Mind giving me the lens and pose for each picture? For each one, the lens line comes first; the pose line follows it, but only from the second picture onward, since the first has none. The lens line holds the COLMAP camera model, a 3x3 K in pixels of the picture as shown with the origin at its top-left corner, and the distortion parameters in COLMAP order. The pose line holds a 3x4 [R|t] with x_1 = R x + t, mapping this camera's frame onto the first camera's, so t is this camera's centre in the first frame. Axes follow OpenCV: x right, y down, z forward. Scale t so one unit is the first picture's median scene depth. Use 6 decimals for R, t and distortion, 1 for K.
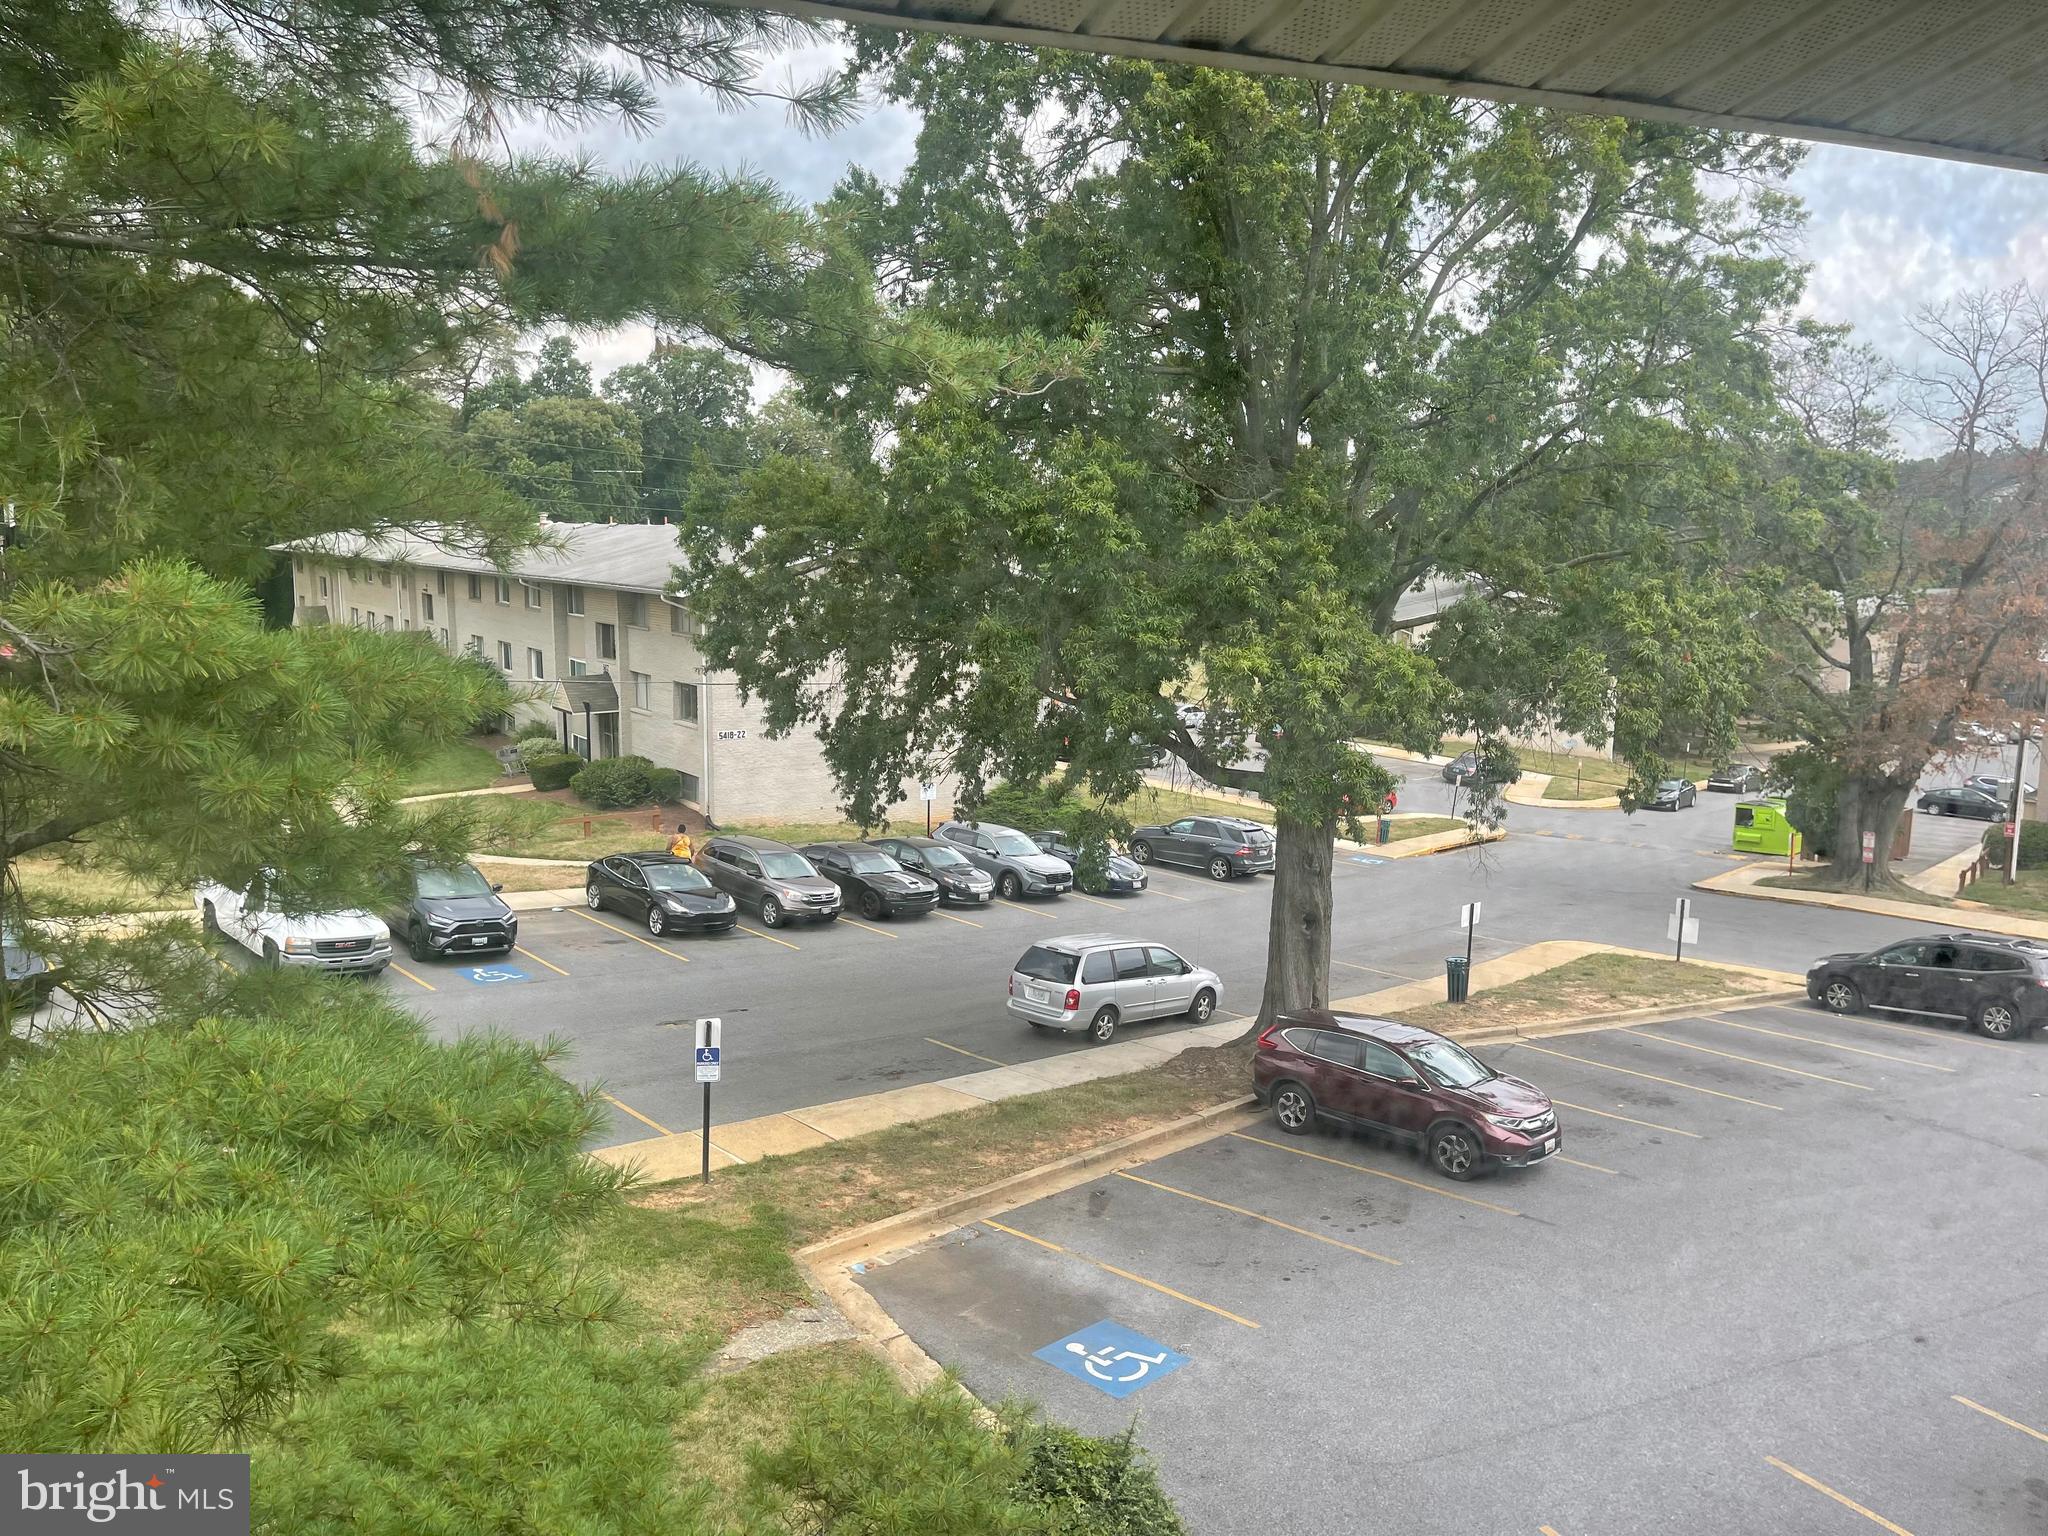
lens RADIAL K [[1542.8, 0, 1078.9], [0, 1542.8, 767.6], [0, 0, 1]] dist [0.065711, -0.089682]
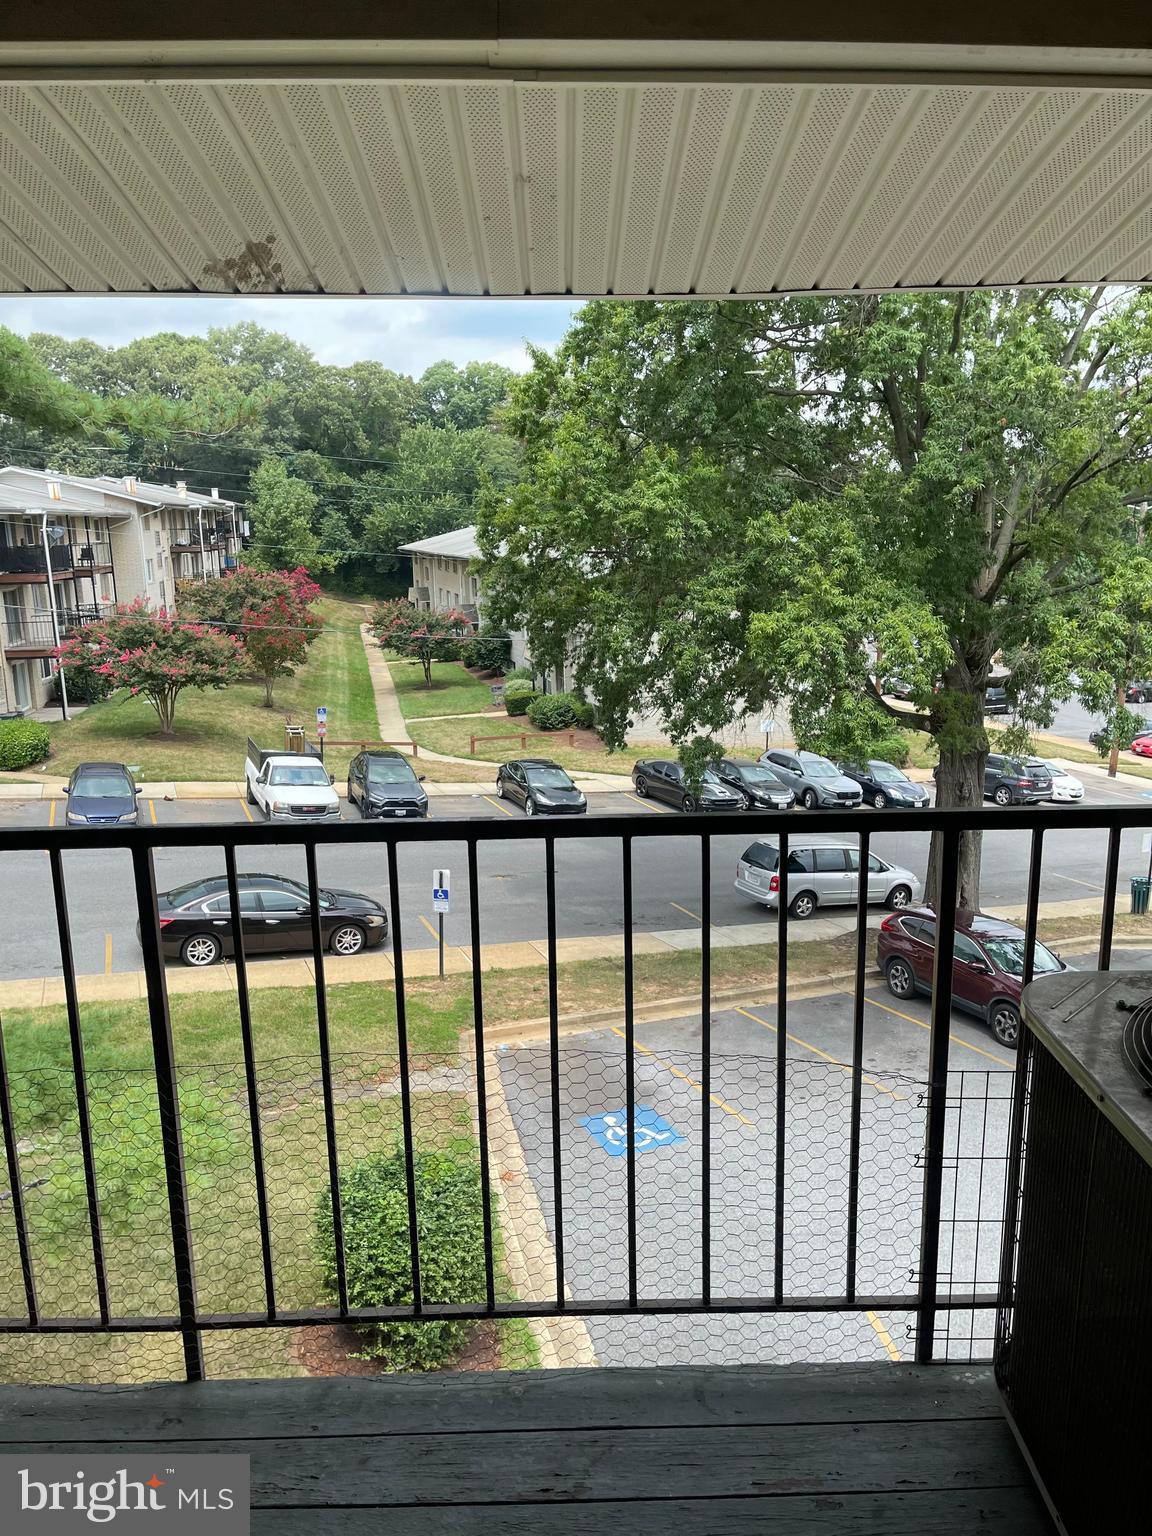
lens RADIAL K [[1157.1, 0, 587.0], [0, 1157.1, 781.6], [0, 0, 1]] dist [0.065711, -0.089682]
pose [[0.943081, 0.051796, -0.328505, 0.149909], [-0.030943, 0.997178, 0.068398, -0.000135], [0.331120, -0.054340, 0.942023, 0.011958]]
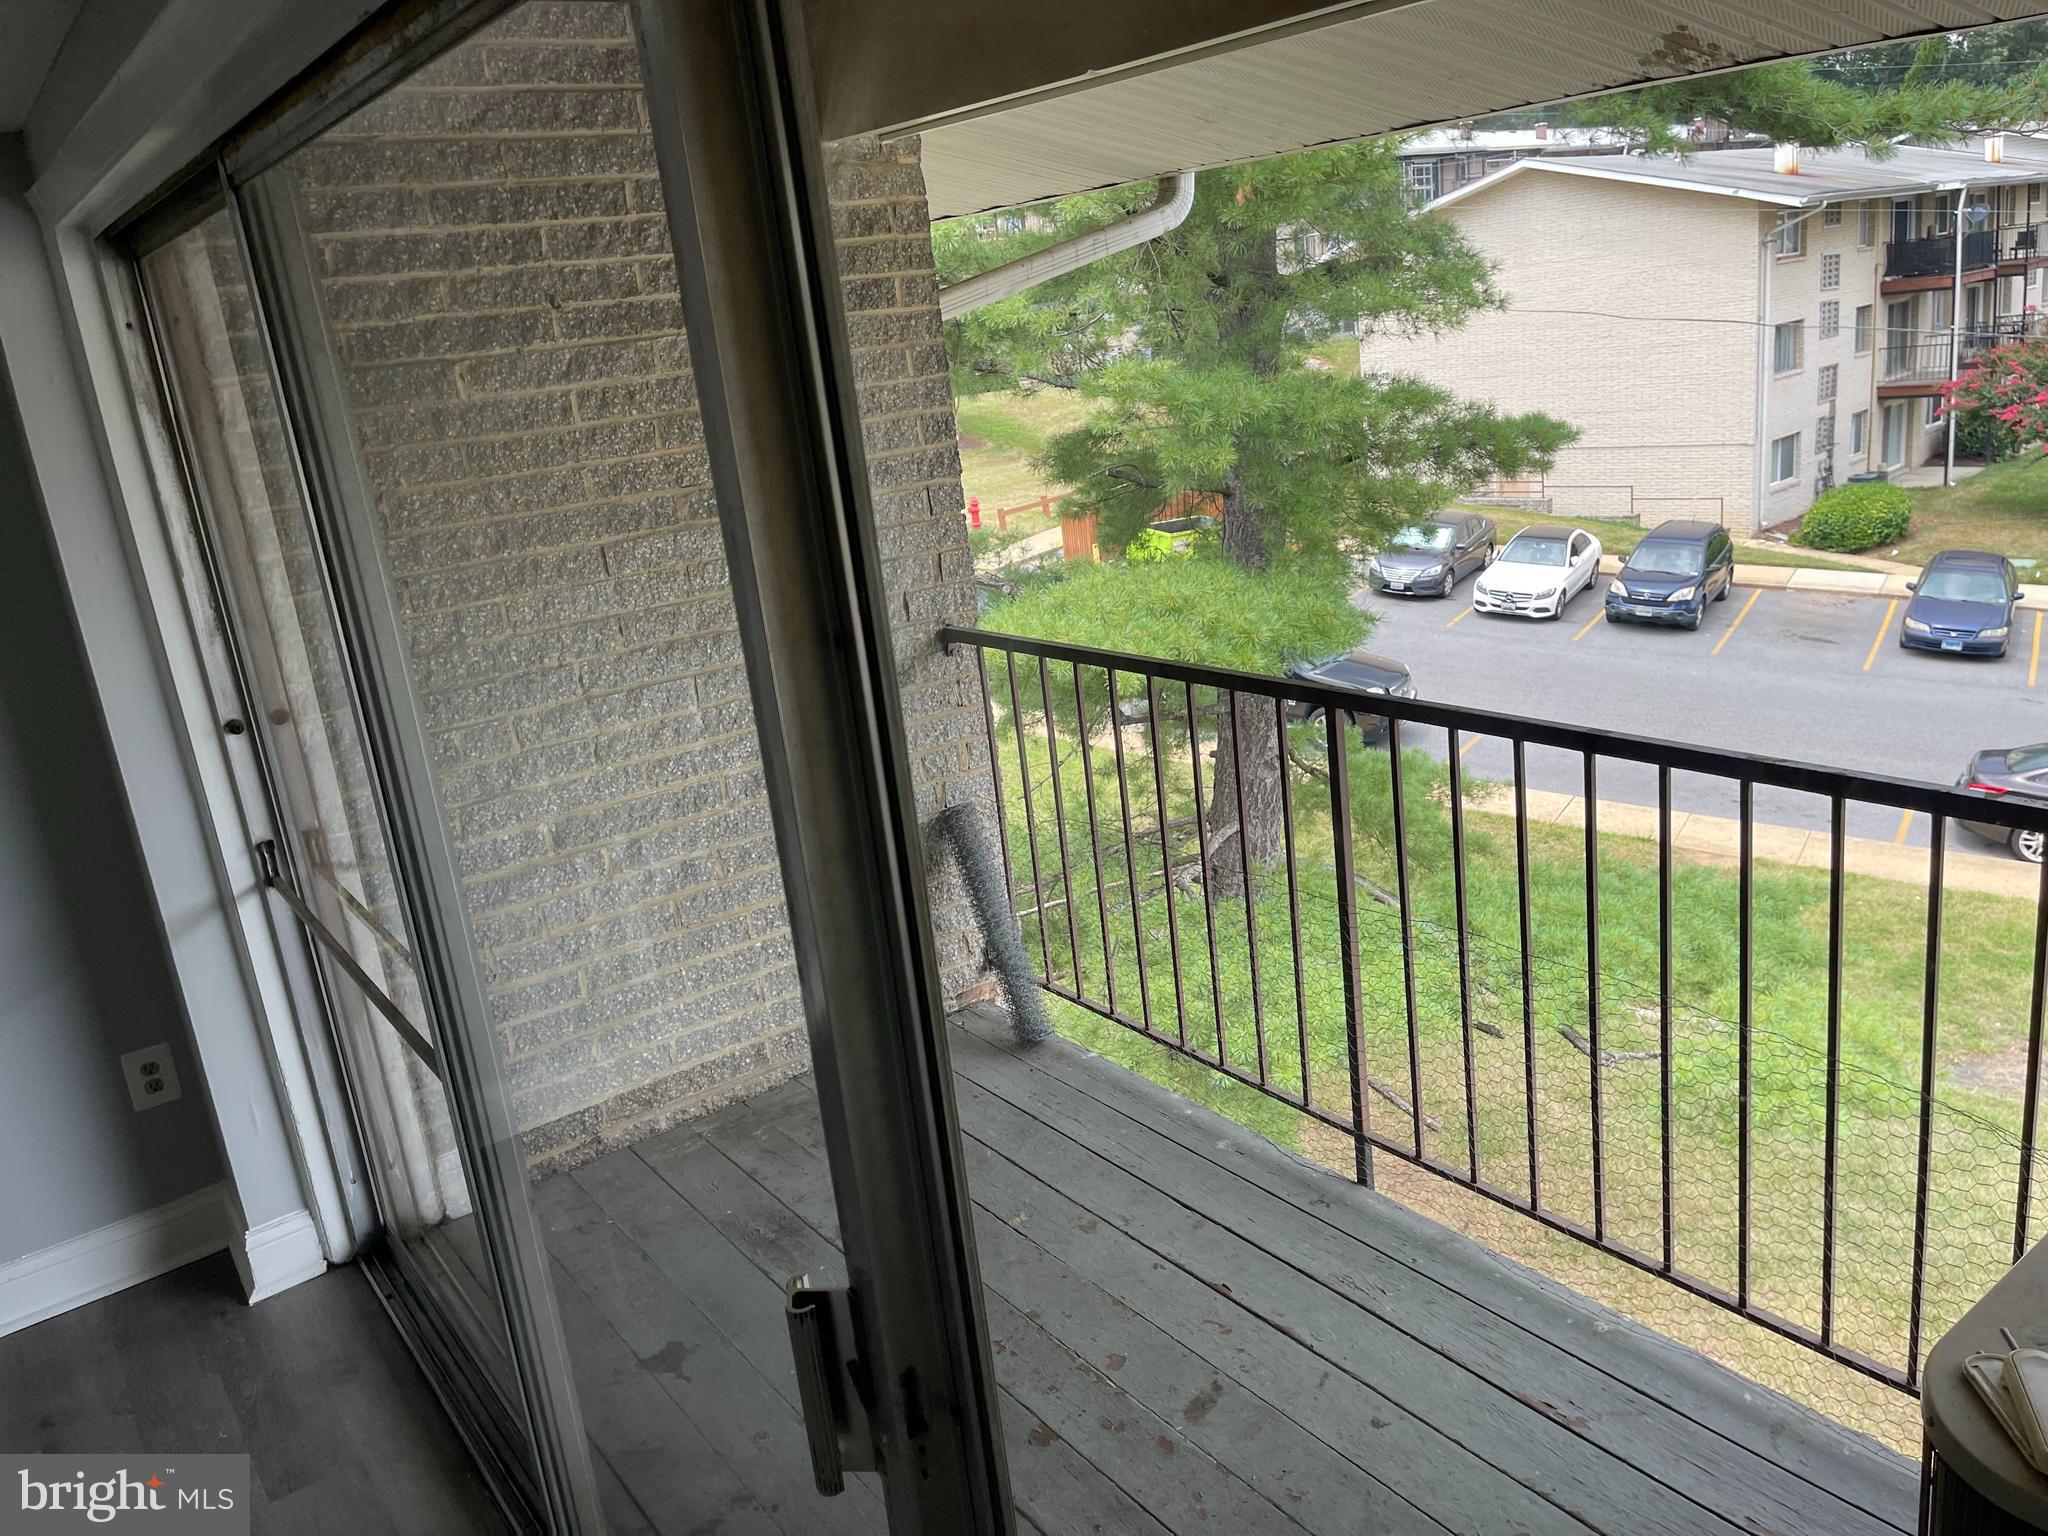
lens RADIAL K [[1542.8, 0, 1042.9], [0, 1542.8, 766.6], [0, 0, 1]] dist [0.065711, -0.089682]
pose [[0.269708, 0.235810, -0.933623, 0.187426], [-0.037837, 0.971399, 0.234421, -0.008678], [0.962198, -0.027900, 0.270917, 0.019724]]
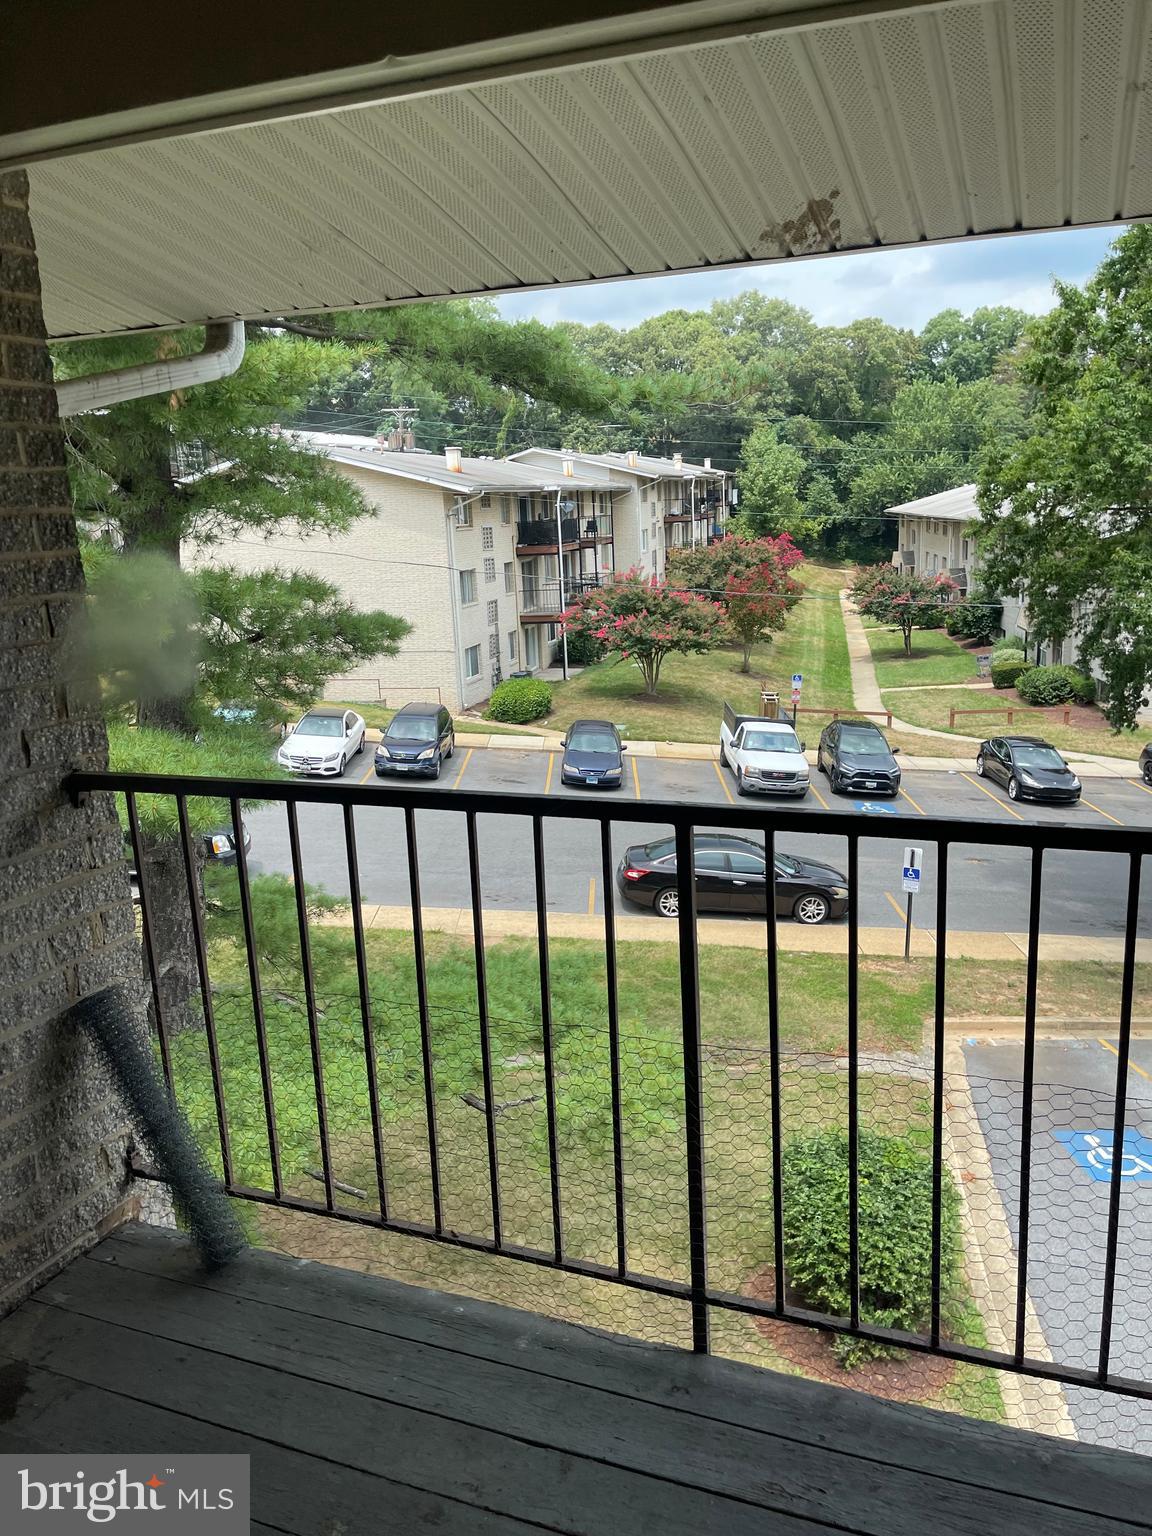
lens RADIAL K [[1157.1, 0, 566.9], [0, 1157.1, 783.5], [0, 0, 1]] dist [0.065711, -0.089682]
pose [[0.727382, 0.120422, -0.675584, 0.144815], [-0.055845, 0.991605, 0.116626, -0.000738], [0.683957, -0.047103, 0.728000, 0.012758]]
